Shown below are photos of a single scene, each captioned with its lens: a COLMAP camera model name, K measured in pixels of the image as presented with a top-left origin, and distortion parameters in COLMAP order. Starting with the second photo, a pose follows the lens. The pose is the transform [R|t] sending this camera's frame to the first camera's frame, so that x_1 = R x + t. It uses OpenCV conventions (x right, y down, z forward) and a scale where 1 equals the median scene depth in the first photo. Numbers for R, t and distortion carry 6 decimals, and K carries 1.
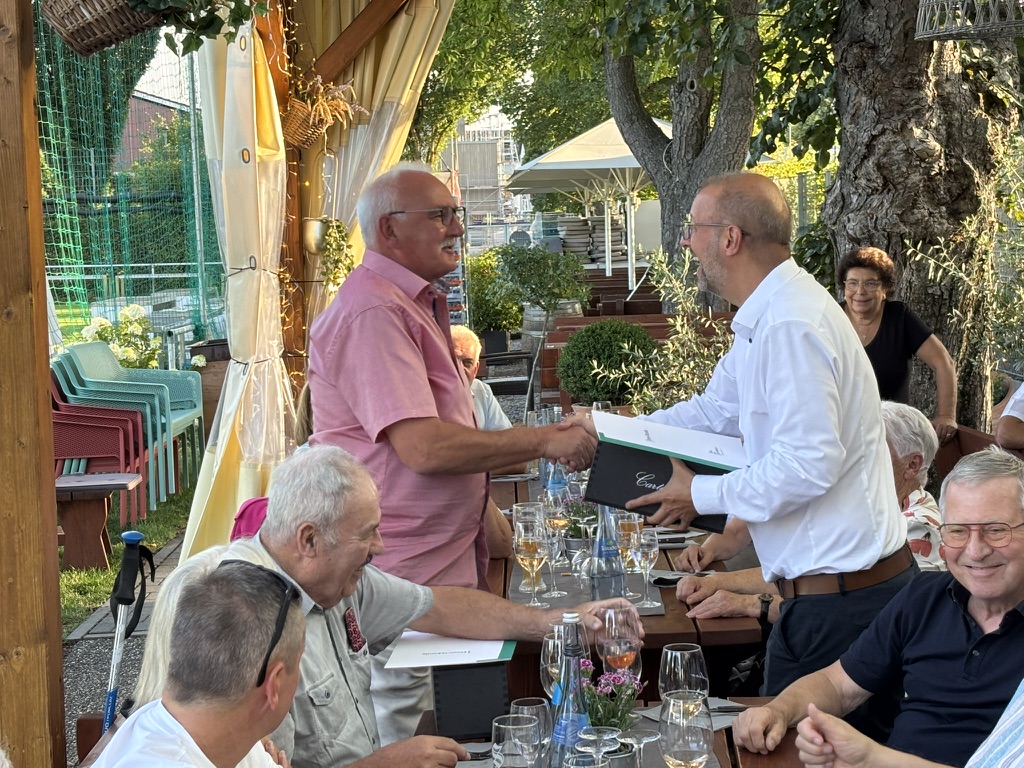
lens RADIAL K [[1995.2, 0, 421.6], [0, 1995.2, 383.0], [0, 0, 1]] dist [0.019750, -0.046050]
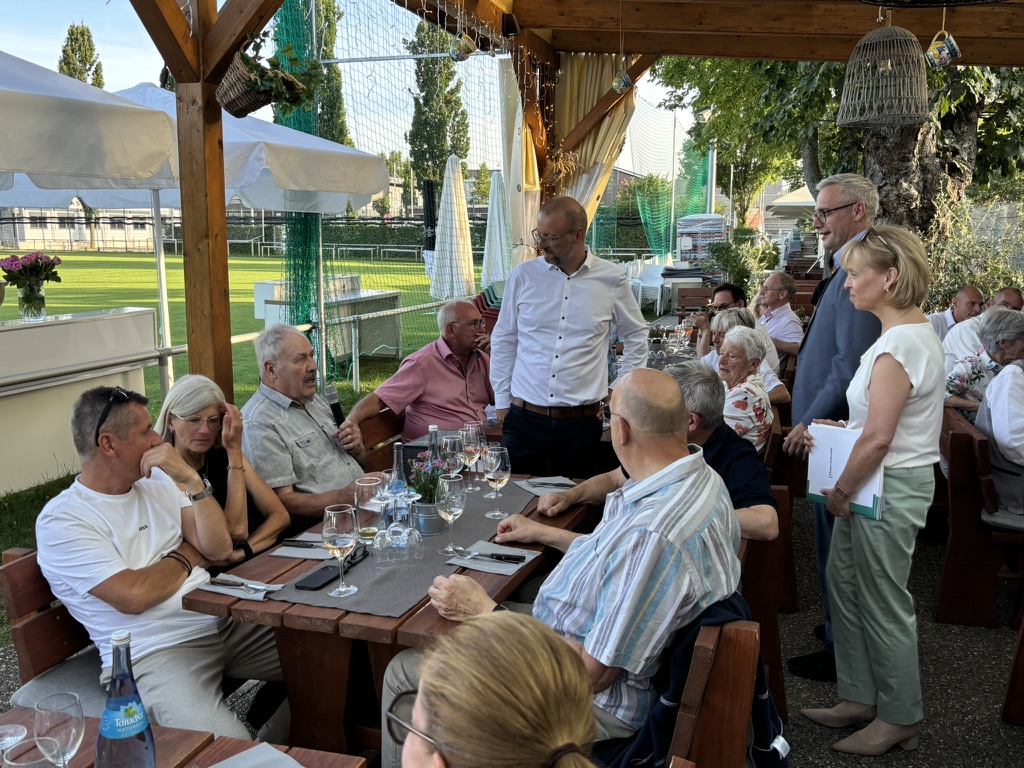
lens RADIAL K [[917.4, 0, 512.0], [0, 917.4, 384.0], [0, 0, 1]] dist [0.010456, -0.002907]
pose [[0.963981, 0.075803, -0.254942, 0.127650], [-0.053711, 0.994260, 0.092536, -0.001317], [0.260493, -0.075510, 0.962518, 0.070068]]
